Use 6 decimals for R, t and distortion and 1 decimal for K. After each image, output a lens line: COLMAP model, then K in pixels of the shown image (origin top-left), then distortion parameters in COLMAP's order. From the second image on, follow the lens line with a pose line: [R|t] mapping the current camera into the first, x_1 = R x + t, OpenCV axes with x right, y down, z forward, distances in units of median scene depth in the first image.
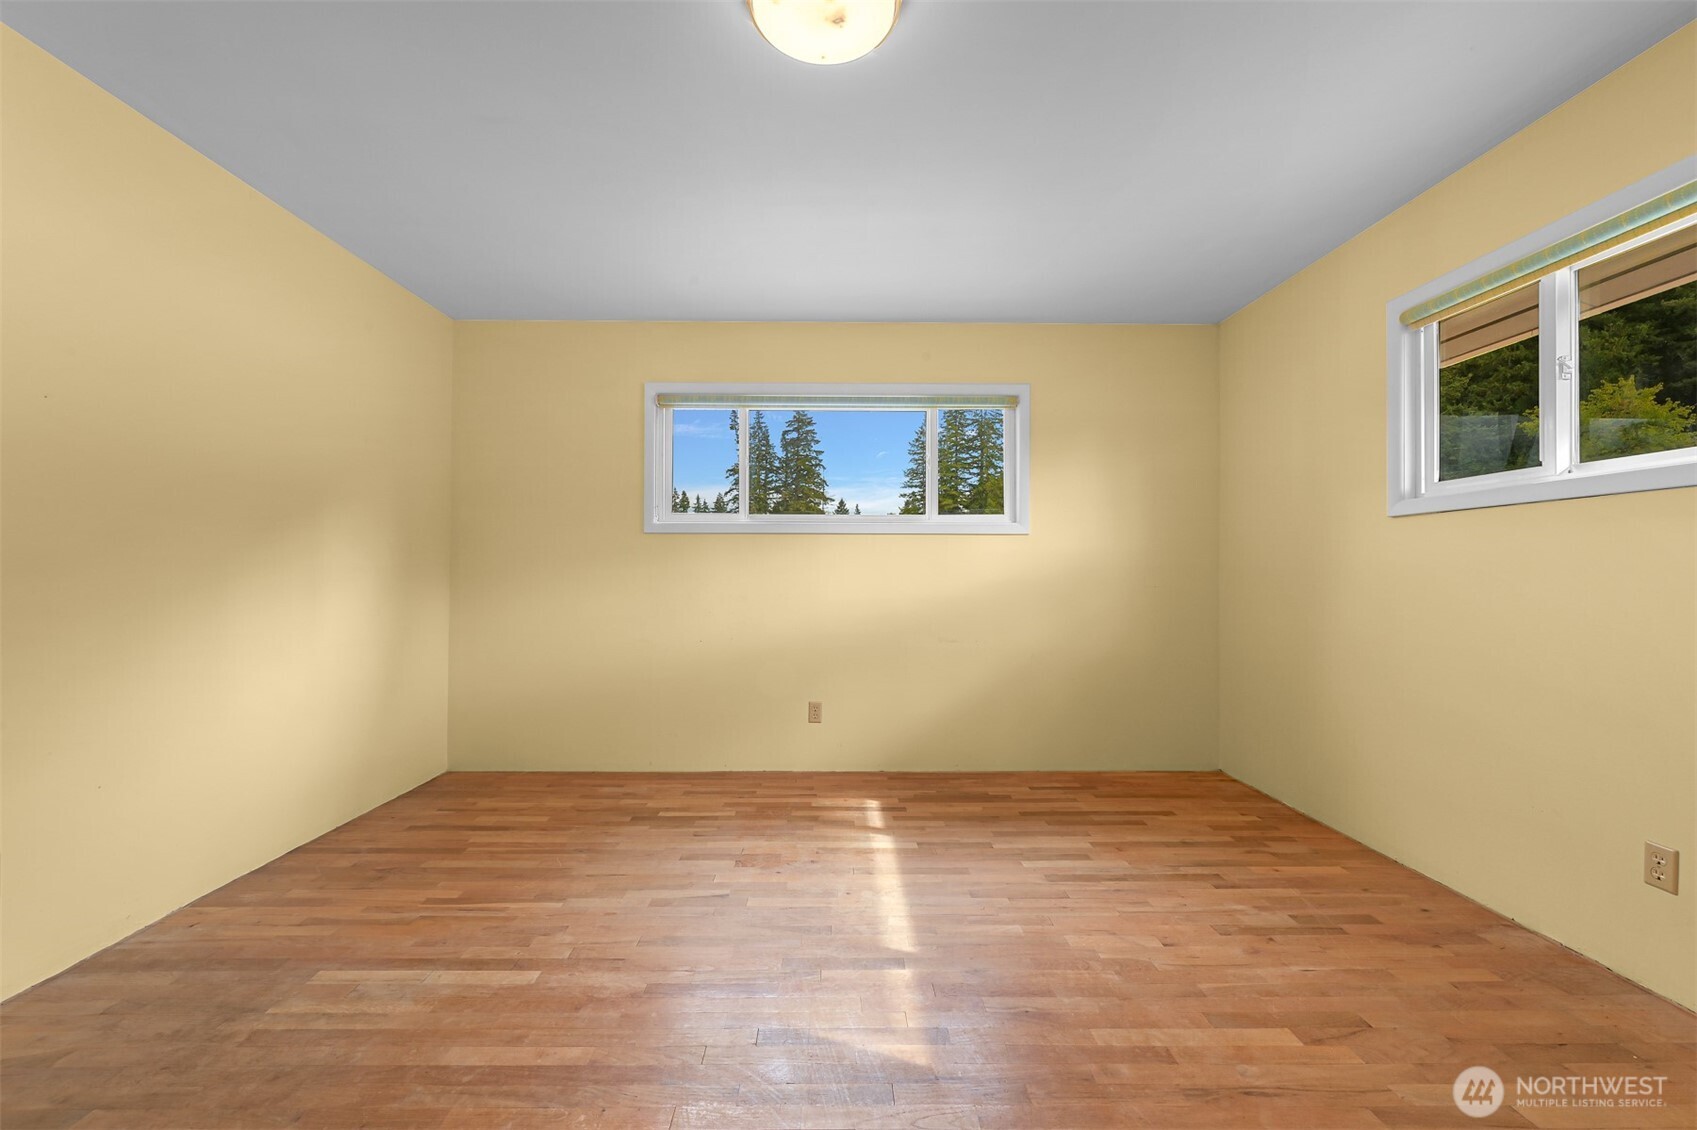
lens RADIAL K [[681.8, 0, 842.5], [0, 681.8, 568.2], [0, 0, 1]] dist [-0.001393, -0.000310]
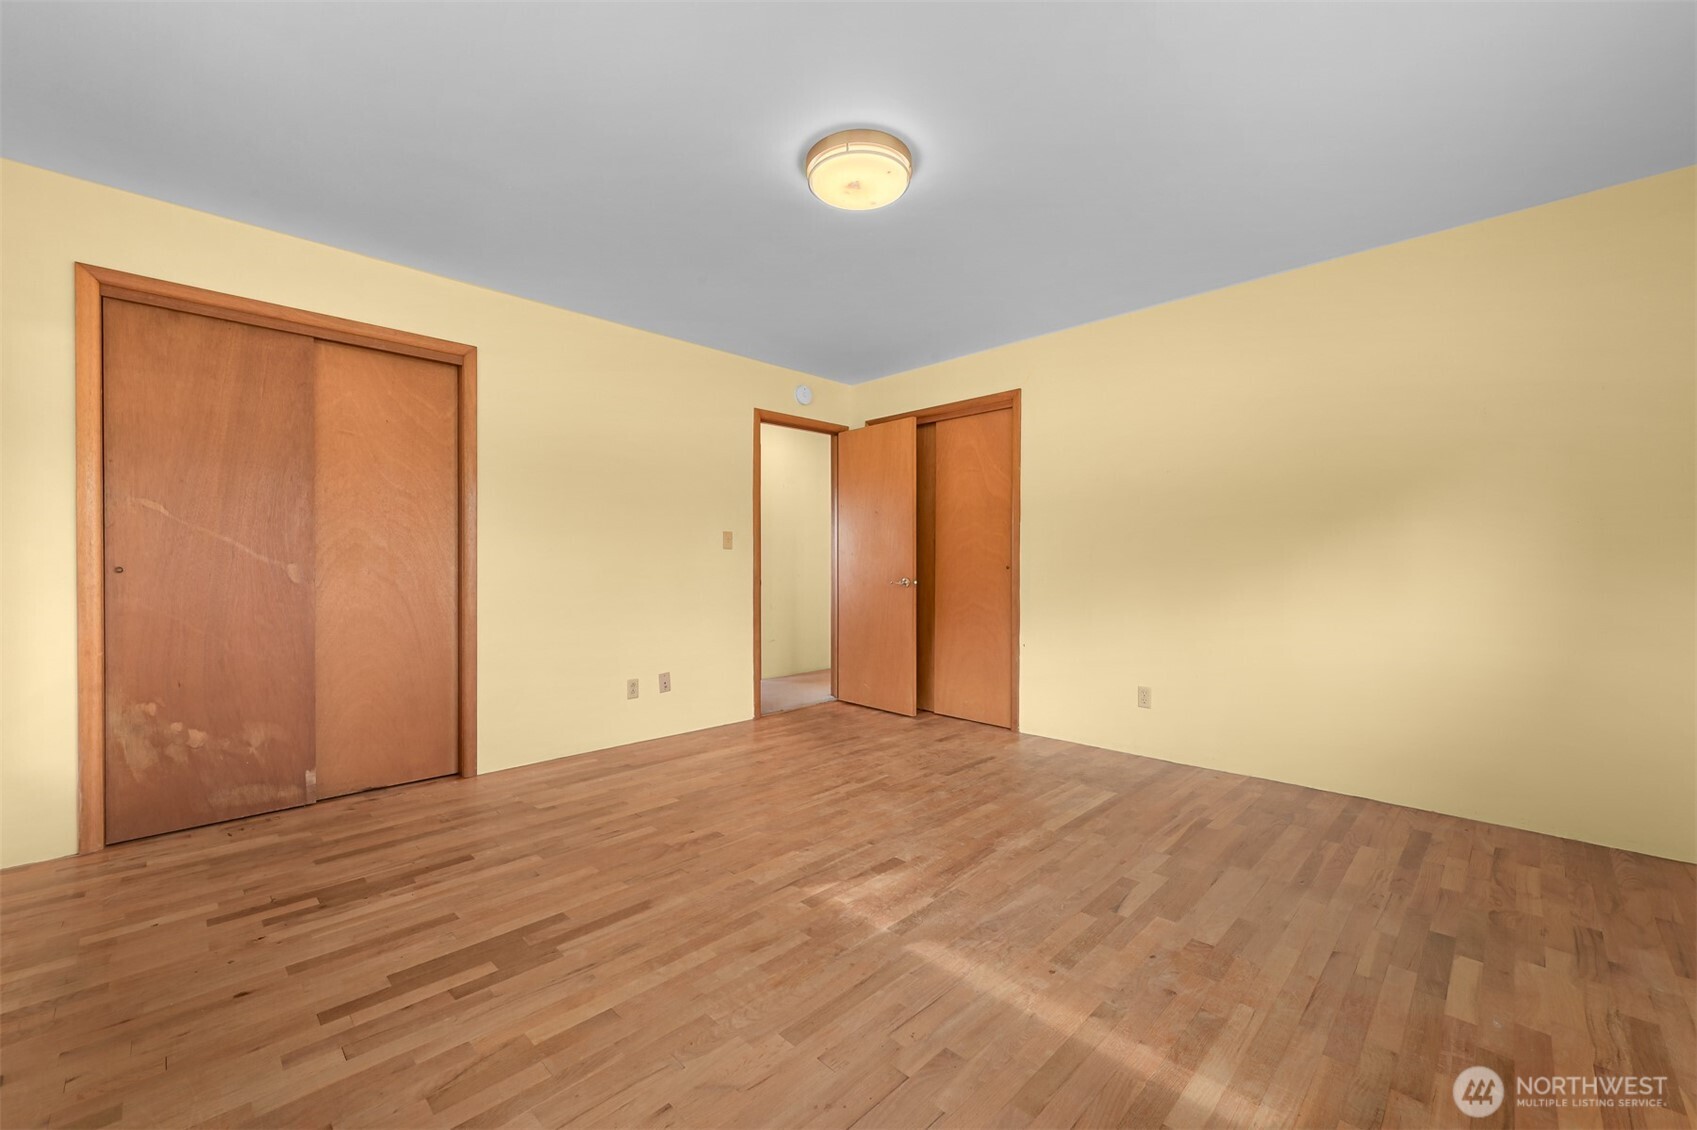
lens RADIAL K [[681.8, 0, 842.5], [0, 681.8, 568.2], [0, 0, 1]] dist [-0.001393, -0.000310]
pose [[-0.725751, 0.003671, -0.687948, 0.684453], [0.002523, 0.999993, 0.002675, 0.023650], [0.687953, 0.000206, -0.725755, 1.362201]]
